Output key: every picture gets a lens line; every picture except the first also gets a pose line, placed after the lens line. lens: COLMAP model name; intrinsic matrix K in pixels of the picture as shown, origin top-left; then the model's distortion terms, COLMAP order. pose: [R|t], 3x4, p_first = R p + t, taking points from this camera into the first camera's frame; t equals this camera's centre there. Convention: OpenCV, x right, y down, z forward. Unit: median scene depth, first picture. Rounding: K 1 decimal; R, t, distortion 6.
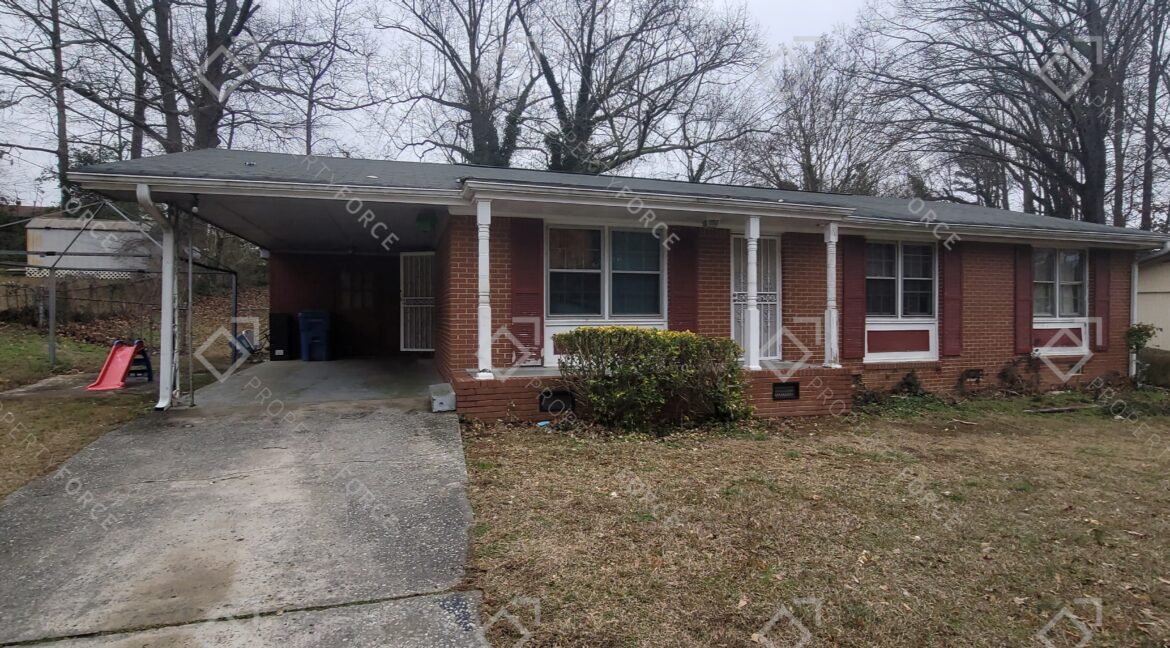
lens RADIAL K [[570.0, 0, 579.8], [0, 570.0, 314.7], [0, 0, 1]] dist [-0.004983, 0.002721]
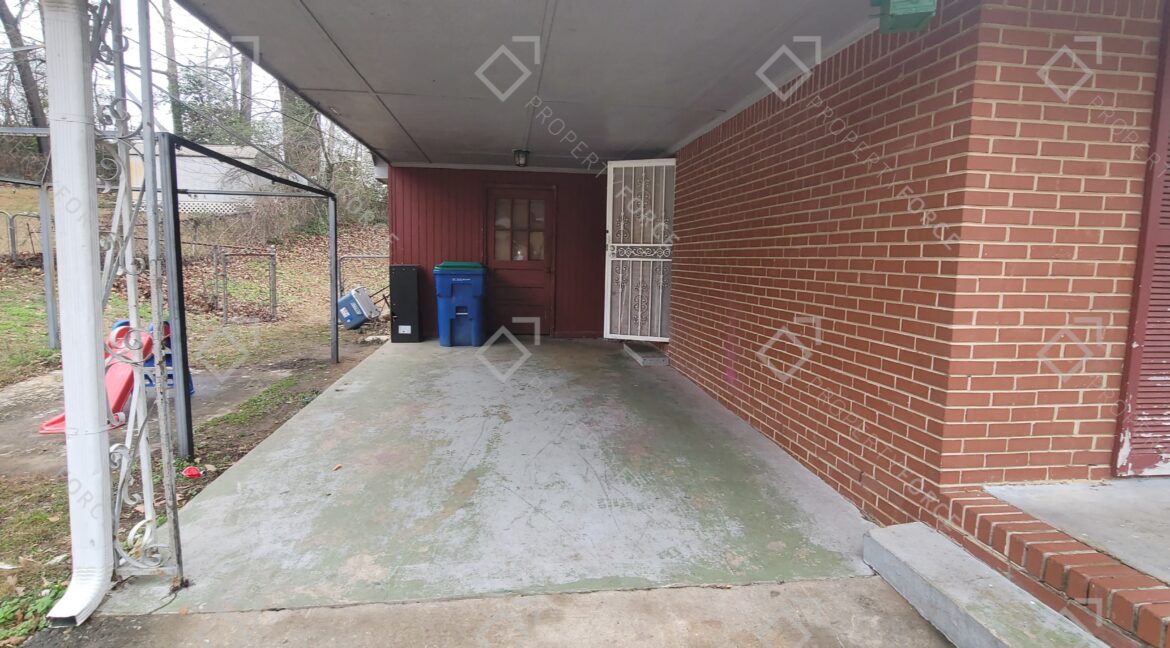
lens RADIAL K [[570.0, 0, 579.8], [0, 570.0, 314.7], [0, 0, 1]] dist [-0.004983, 0.002721]
pose [[0.985201, 0.037827, -0.167179, -0.237254], [-0.021058, 0.994667, 0.100963, -0.016220], [0.170106, -0.095948, 0.980743, 0.425775]]
